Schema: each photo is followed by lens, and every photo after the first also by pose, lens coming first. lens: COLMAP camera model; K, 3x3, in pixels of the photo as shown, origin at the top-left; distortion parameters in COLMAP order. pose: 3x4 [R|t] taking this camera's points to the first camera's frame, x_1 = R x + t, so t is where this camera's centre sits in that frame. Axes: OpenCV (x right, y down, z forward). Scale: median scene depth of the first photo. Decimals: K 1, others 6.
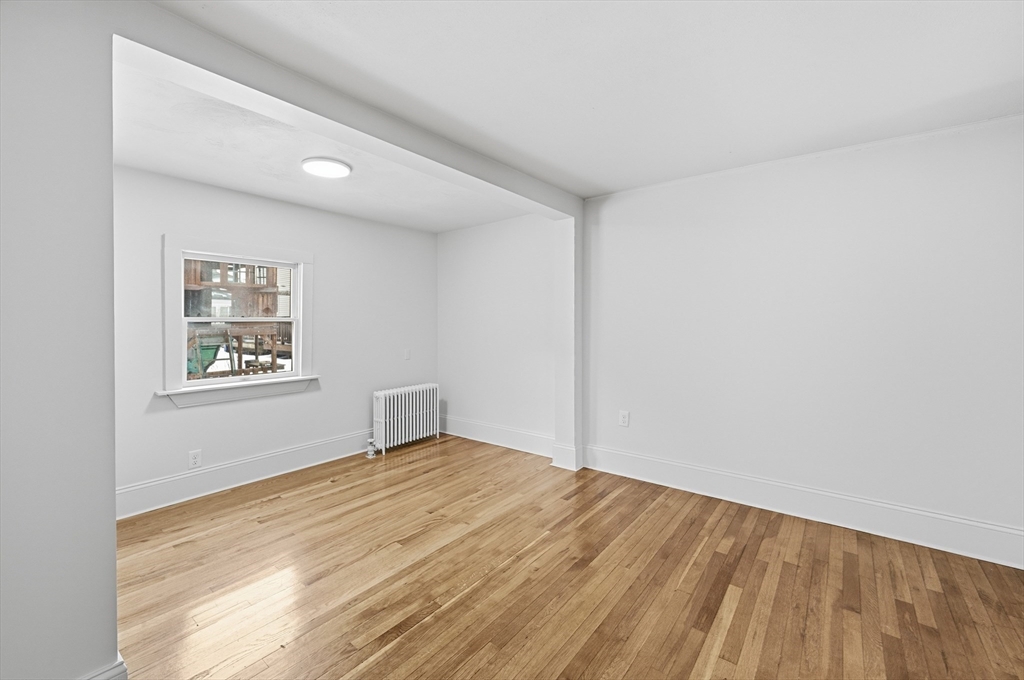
lens RADIAL K [[417.5, 0, 505.9], [0, 417.5, 333.2], [0, 0, 1]] dist [0.015643, 0.000212]
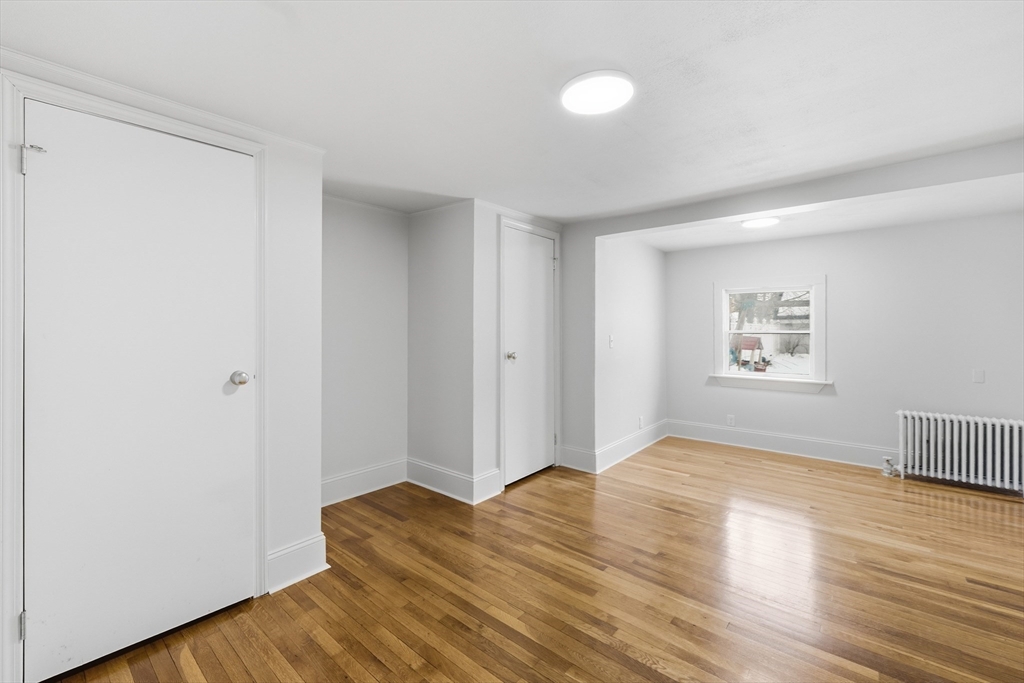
lens RADIAL K [[417.5, 0, 513.6], [0, 417.5, 333.4], [0, 0, 1]] dist [0.015643, 0.000212]
pose [[-0.025923, 0.000444, -0.999664, 0.938559], [-0.024577, 0.999697, 0.001081, -0.012581], [0.999362, 0.024597, -0.025904, 0.231921]]
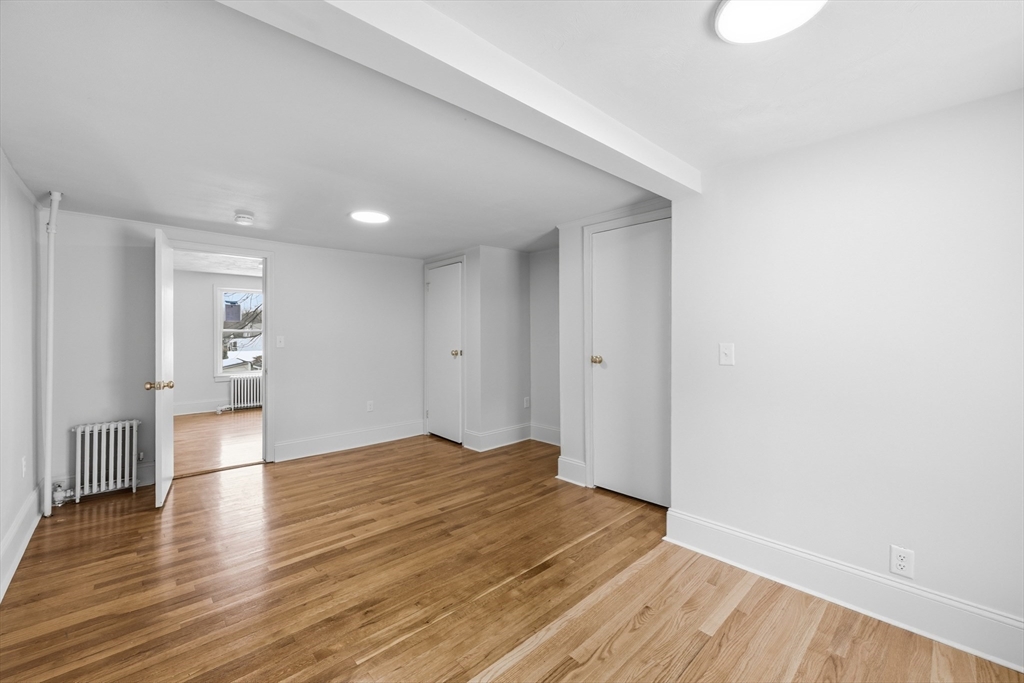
lens RADIAL K [[417.5, 0, 520.6], [0, 417.5, 337.6], [0, 0, 1]] dist [0.015643, 0.000212]
pose [[-0.992396, 0.004738, 0.122999, -0.215731], [0.009782, 0.999134, 0.040432, -0.064032], [-0.122701, 0.041328, -0.991583, 1.447937]]
